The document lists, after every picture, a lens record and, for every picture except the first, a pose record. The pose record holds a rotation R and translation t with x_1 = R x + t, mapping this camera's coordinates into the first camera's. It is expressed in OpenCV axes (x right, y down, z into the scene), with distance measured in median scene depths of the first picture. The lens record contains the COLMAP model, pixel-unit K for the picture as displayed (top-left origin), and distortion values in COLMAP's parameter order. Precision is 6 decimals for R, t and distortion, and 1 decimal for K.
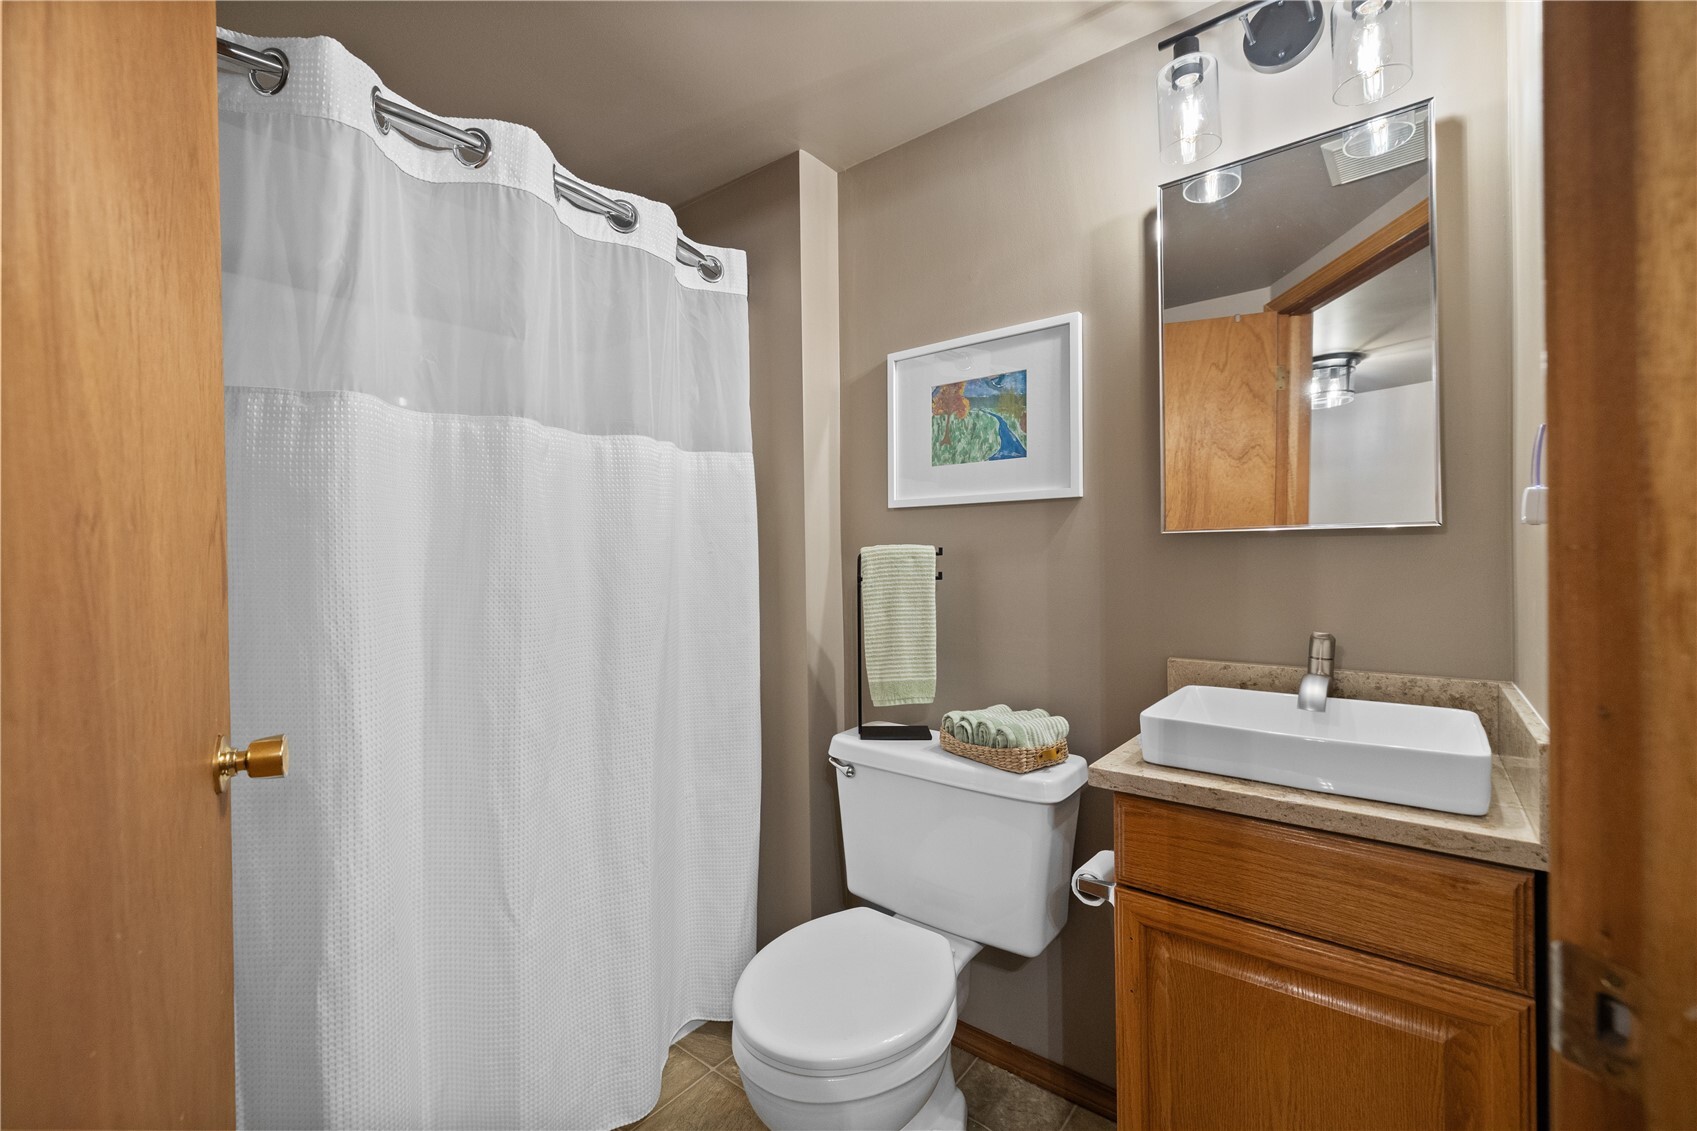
lens RADIAL K [[724.5, 0, 852.7], [0, 724.5, 560.1], [0, 0, 1]] dist [-0.001015, -0.000407]
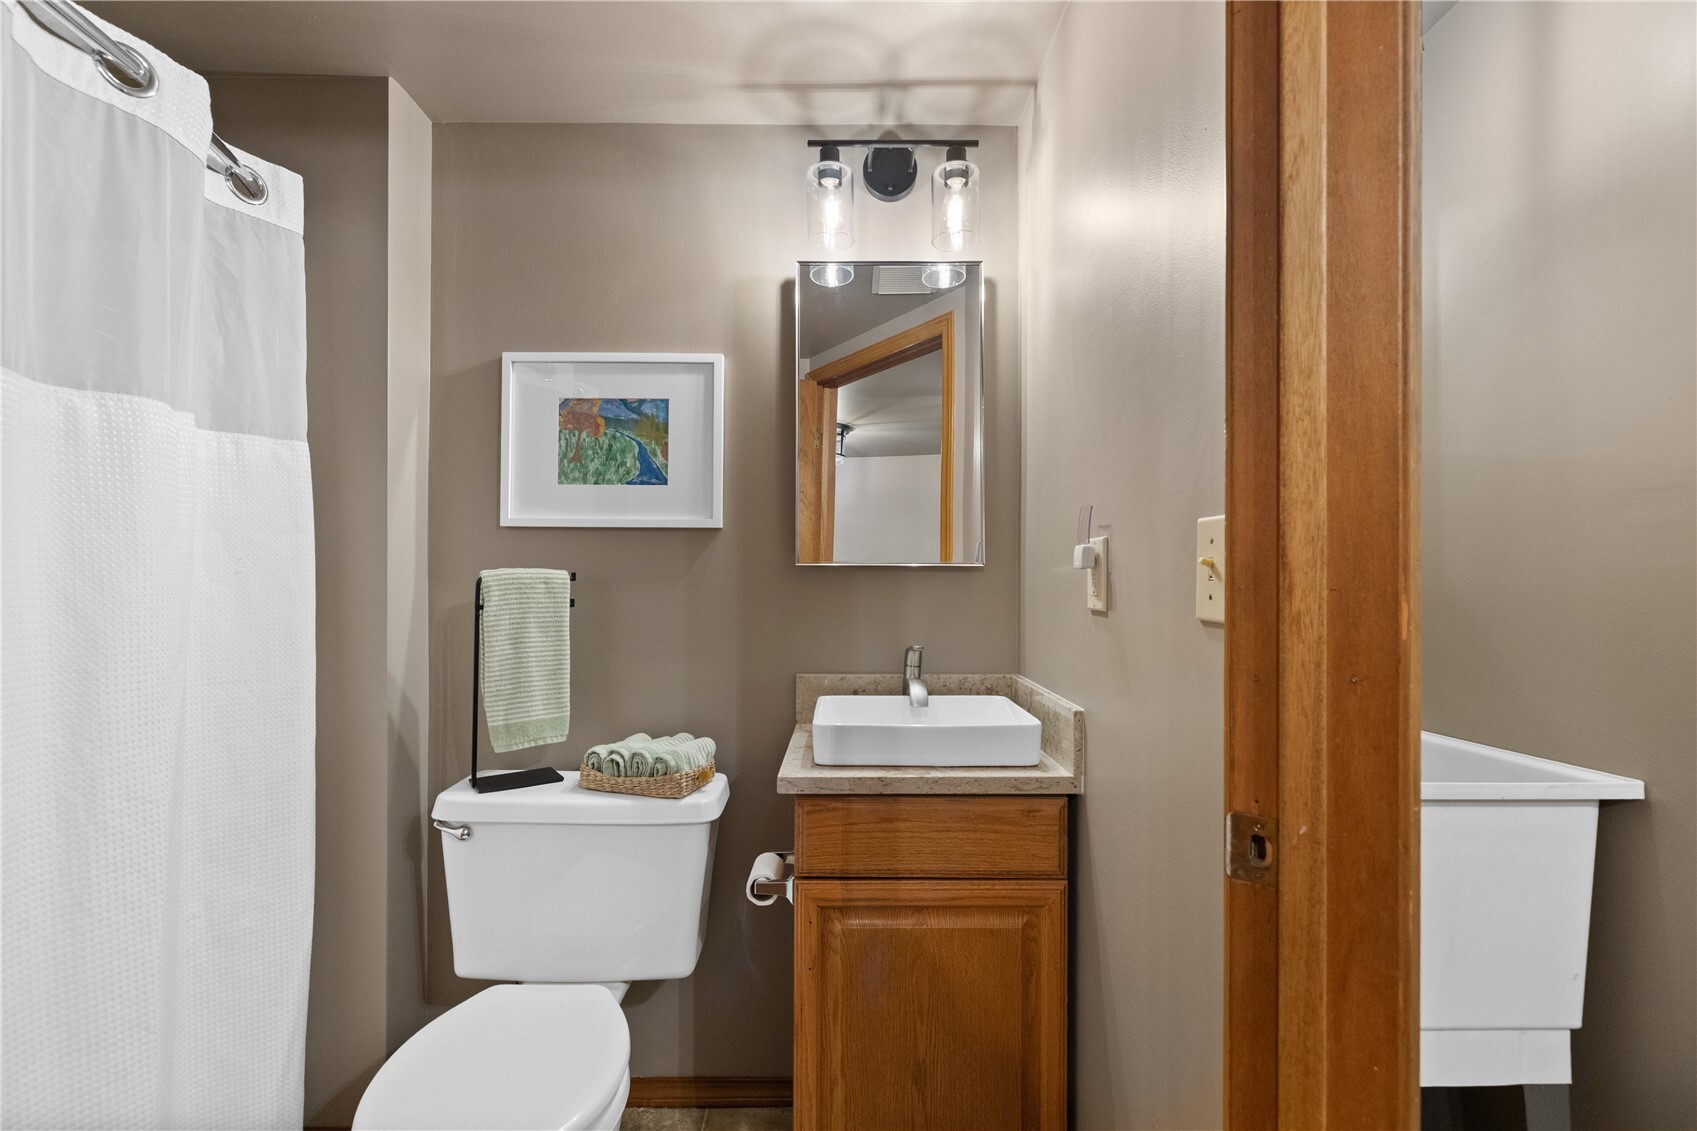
lens RADIAL K [[724.5, 0, 855.6], [0, 724.5, 578.5], [0, 0, 1]] dist [-0.001015, -0.000407]
pose [[0.773365, 0.017143, 0.633729, -0.212486], [-0.010976, 0.999847, -0.013652, -0.001113], [-0.633866, 0.003602, 0.773435, 0.055104]]
